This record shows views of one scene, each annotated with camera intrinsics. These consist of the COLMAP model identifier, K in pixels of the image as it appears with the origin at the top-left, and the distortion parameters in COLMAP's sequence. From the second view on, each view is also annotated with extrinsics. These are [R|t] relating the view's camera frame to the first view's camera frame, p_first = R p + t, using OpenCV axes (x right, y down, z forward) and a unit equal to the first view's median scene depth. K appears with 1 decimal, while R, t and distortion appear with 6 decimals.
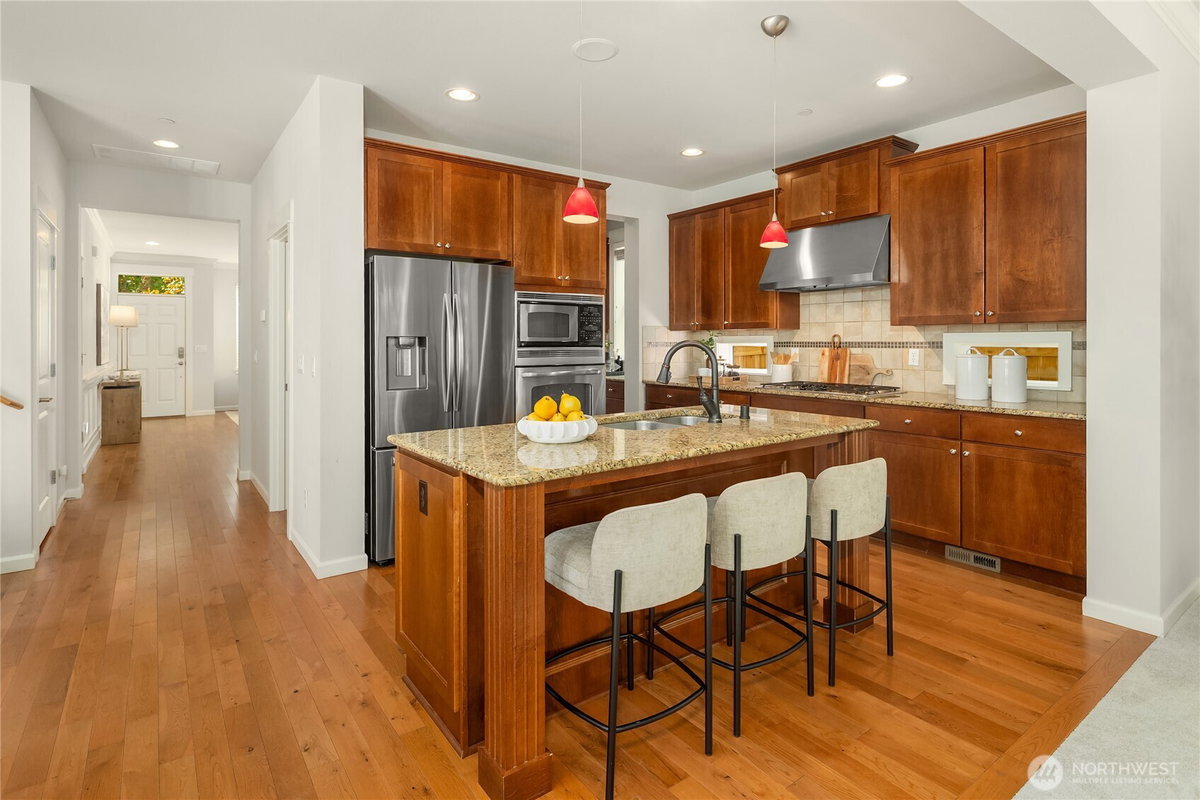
lens RADIAL K [[603.3, 0, 615.4], [0, 603.3, 341.7], [0, 0, 1]] dist [0.009453, -0.005488]
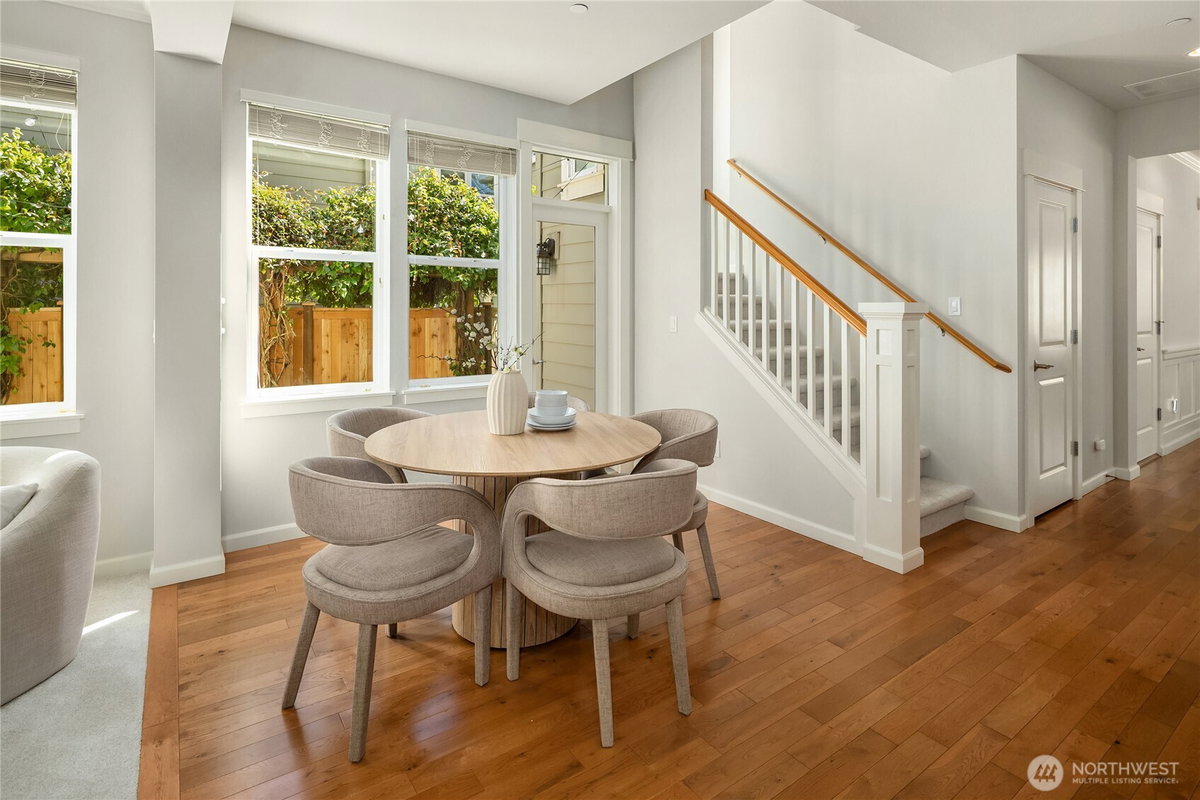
lens RADIAL K [[603.3, 0, 592.5], [0, 603.3, 297.7], [0, 0, 1]] dist [0.009453, -0.005488]
pose [[-0.033549, -0.017069, -0.999291, 0.055706], [-0.003618, 0.999850, -0.016957, 0.004355], [0.999431, 0.003047, -0.033605, 0.276817]]
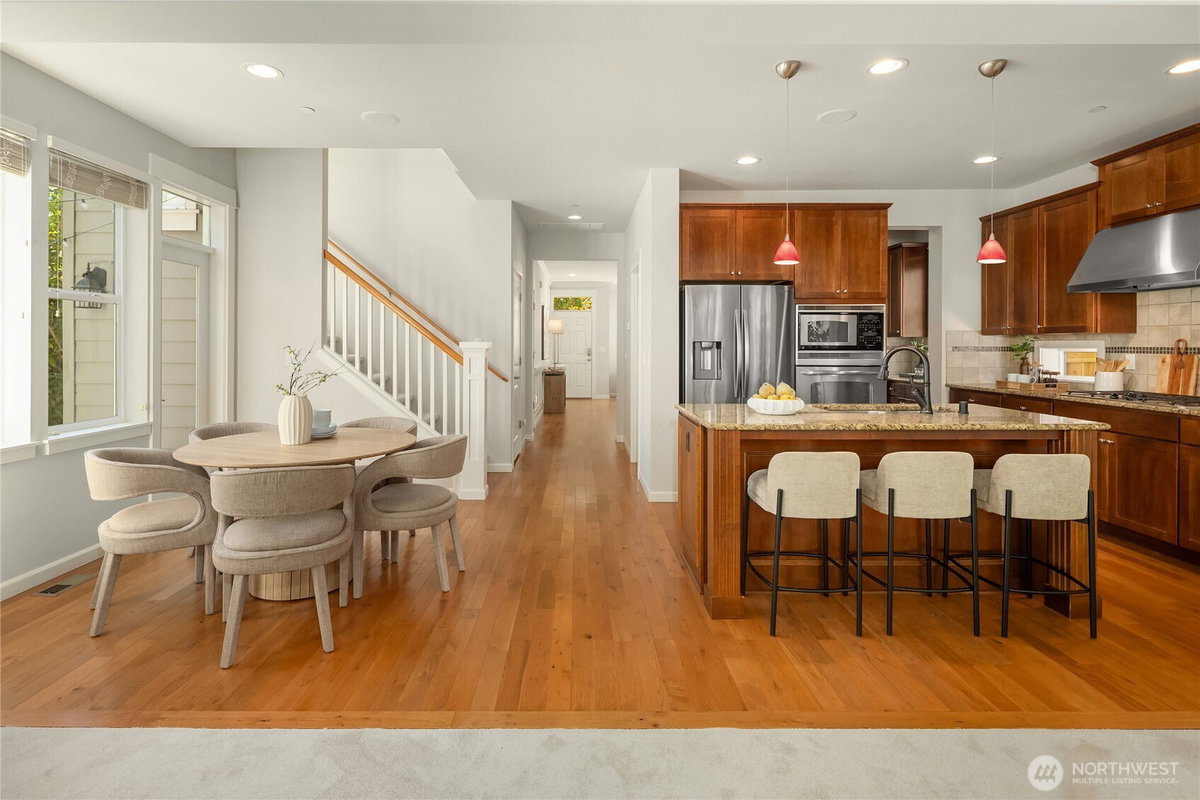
lens RADIAL K [[603.3, 0, 603.2], [0, 603.3, 344.8], [0, 0, 1]] dist [0.009453, -0.005488]
pose [[0.818094, 0.004066, -0.575070, 0.229161], [-0.004292, 0.999990, 0.000966, -0.001133], [0.575069, 0.001678, 0.818104, -0.245682]]
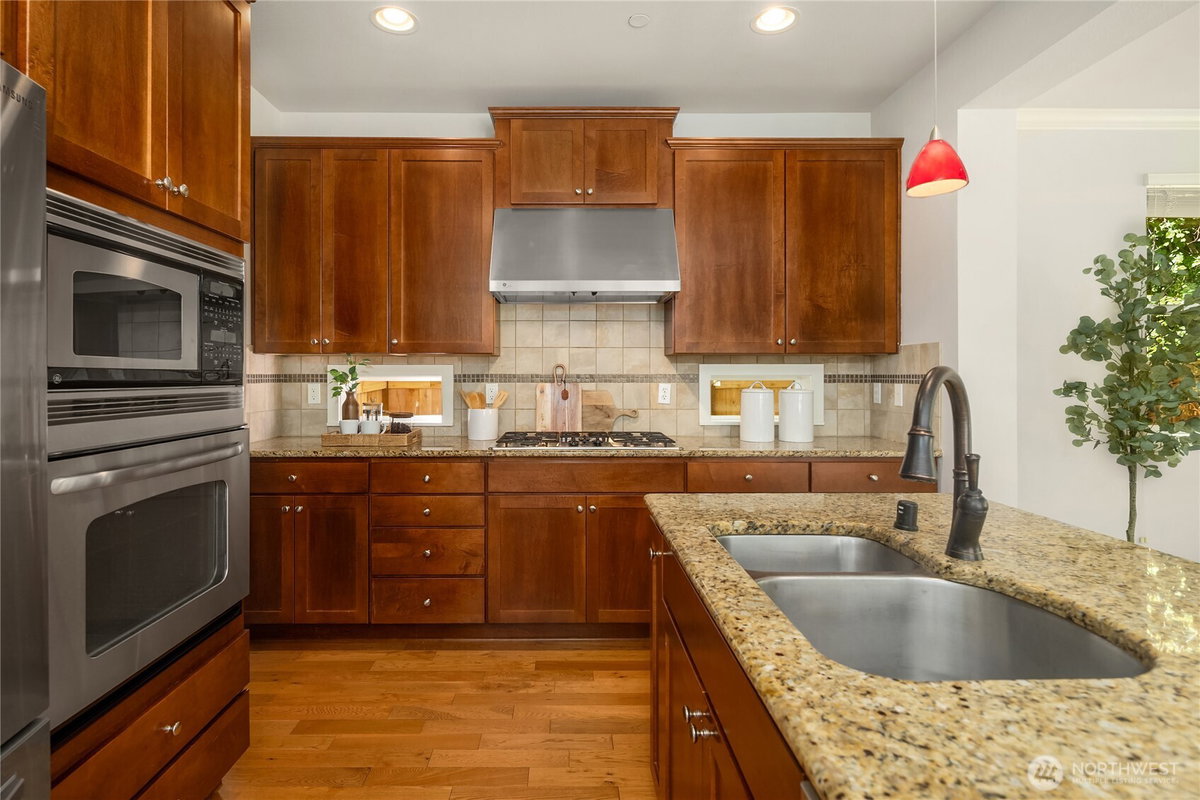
lens RADIAL K [[603.3, 0, 586.5], [0, 603.3, 372.0], [0, 0, 1]] dist [0.009453, -0.005488]
pose [[0.604724, 0.006152, 0.796411, -0.239650], [-0.000596, 0.999973, -0.007272, 0.003075], [-0.796435, 0.003923, 0.604712, 0.660436]]
